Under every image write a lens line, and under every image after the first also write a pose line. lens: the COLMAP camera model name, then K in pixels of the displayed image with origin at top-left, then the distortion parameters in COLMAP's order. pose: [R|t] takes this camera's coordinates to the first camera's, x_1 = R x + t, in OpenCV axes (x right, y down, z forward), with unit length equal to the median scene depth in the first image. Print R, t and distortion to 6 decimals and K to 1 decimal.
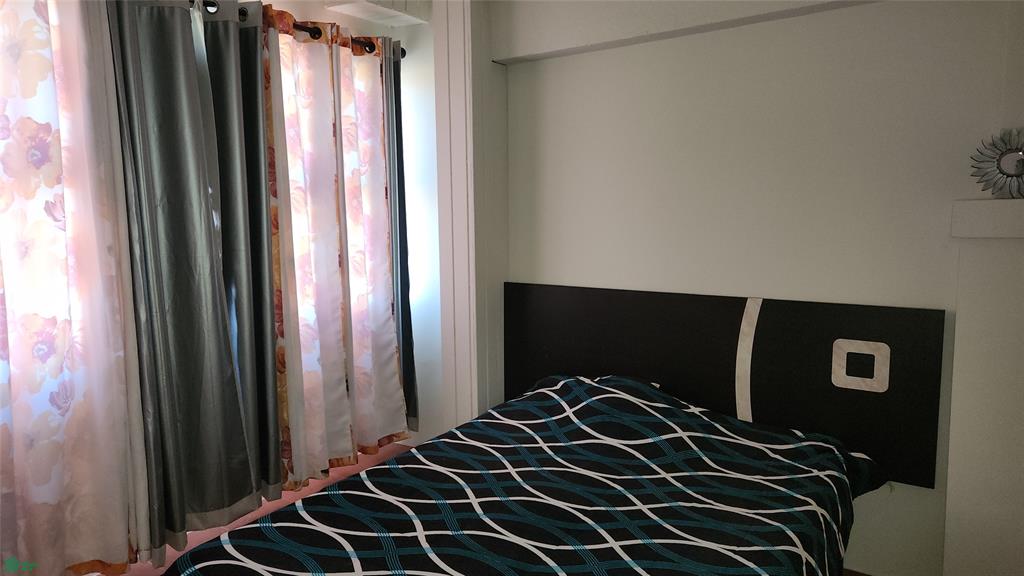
lens RADIAL K [[692.3, 0, 504.2], [0, 692.3, 287.5], [0, 0, 1]] dist [0.064588, -0.029821]
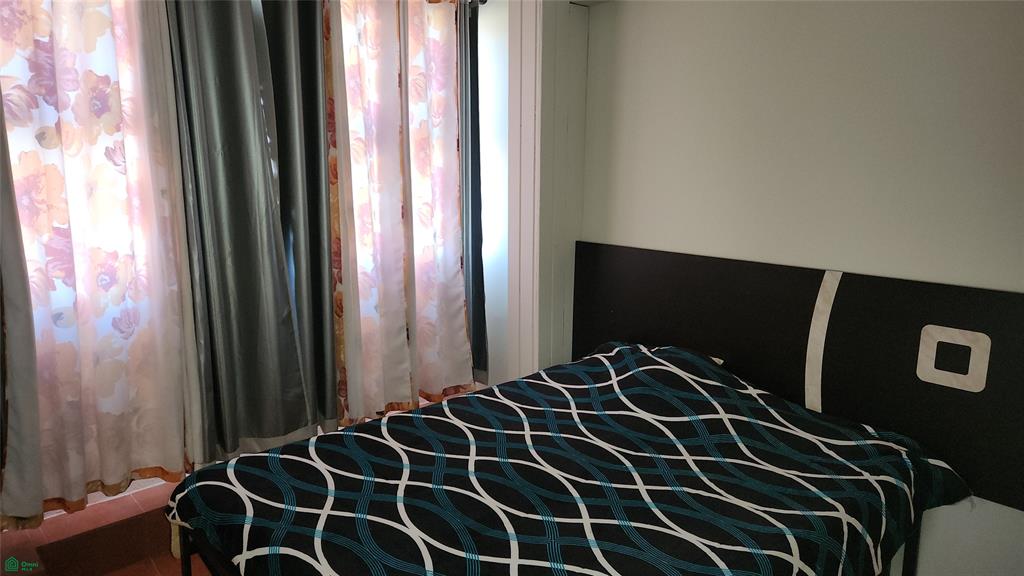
lens RADIAL K [[692.3, 0, 511.1], [0, 692.3, 293.6], [0, 0, 1]] dist [0.064588, -0.029821]
pose [[0.964586, 0.063932, -0.255903, 0.210148], [-0.045927, 0.996070, 0.075730, -0.004386], [0.259739, -0.061295, 0.963732, 0.062180]]
